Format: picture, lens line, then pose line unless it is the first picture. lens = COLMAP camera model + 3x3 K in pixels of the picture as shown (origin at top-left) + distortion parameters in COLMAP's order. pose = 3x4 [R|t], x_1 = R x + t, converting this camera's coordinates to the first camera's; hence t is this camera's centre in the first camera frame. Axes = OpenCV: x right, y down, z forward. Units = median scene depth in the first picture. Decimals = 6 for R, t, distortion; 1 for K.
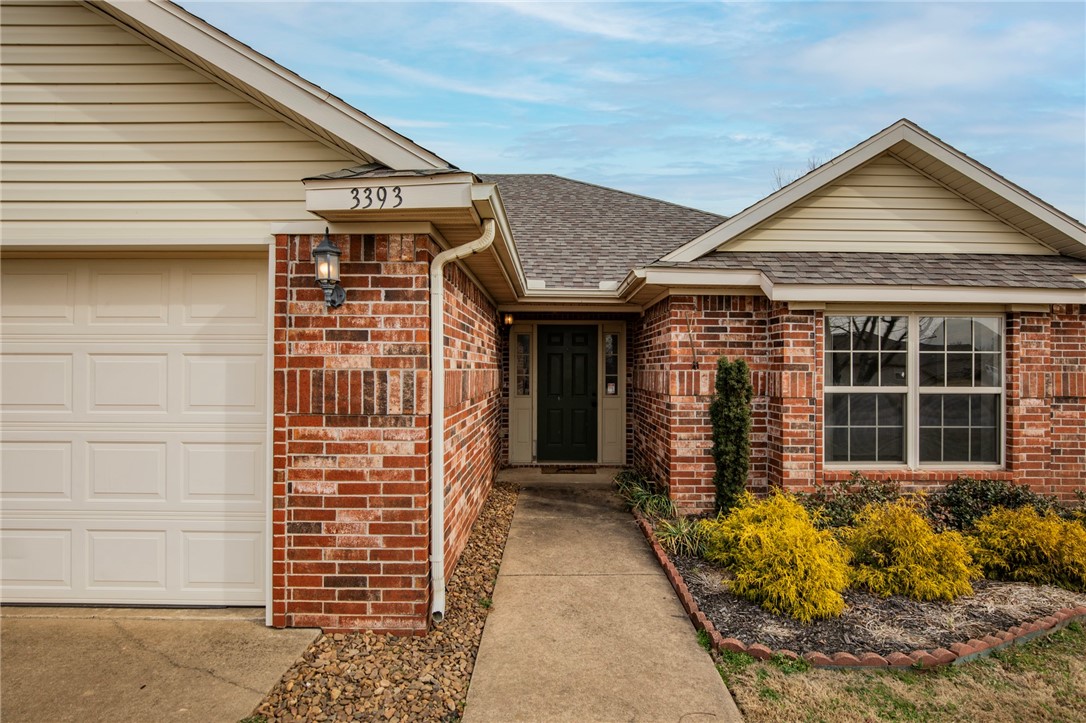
lens RADIAL K [[555.3, 0, 543.0], [0, 555.3, 361.5], [0, 0, 1]] dist [-0.003067, -0.000095]
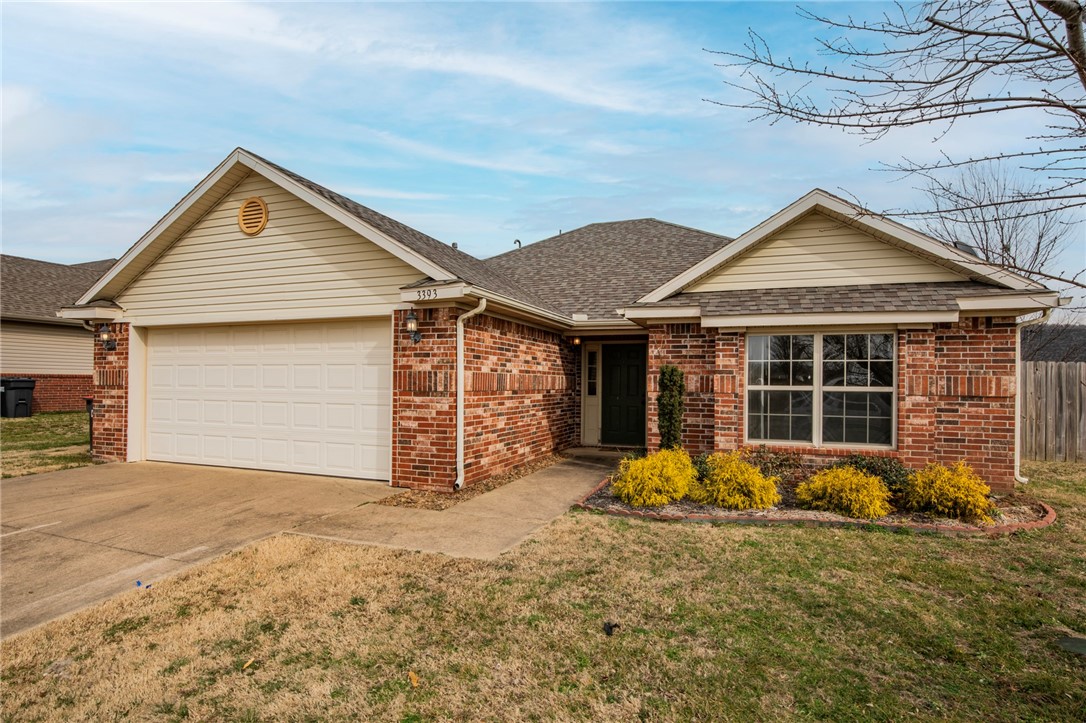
lens RADIAL K [[565.9, 0, 541.6], [0, 565.9, 373.4], [0, 0, 1]] dist [0.028444, -0.000088]
pose [[0.935462, -0.001431, -0.353424, 0.819008], [-0.001159, 0.999974, -0.007119, 0.038229], [0.353425, 0.007069, 0.935436, -0.859375]]
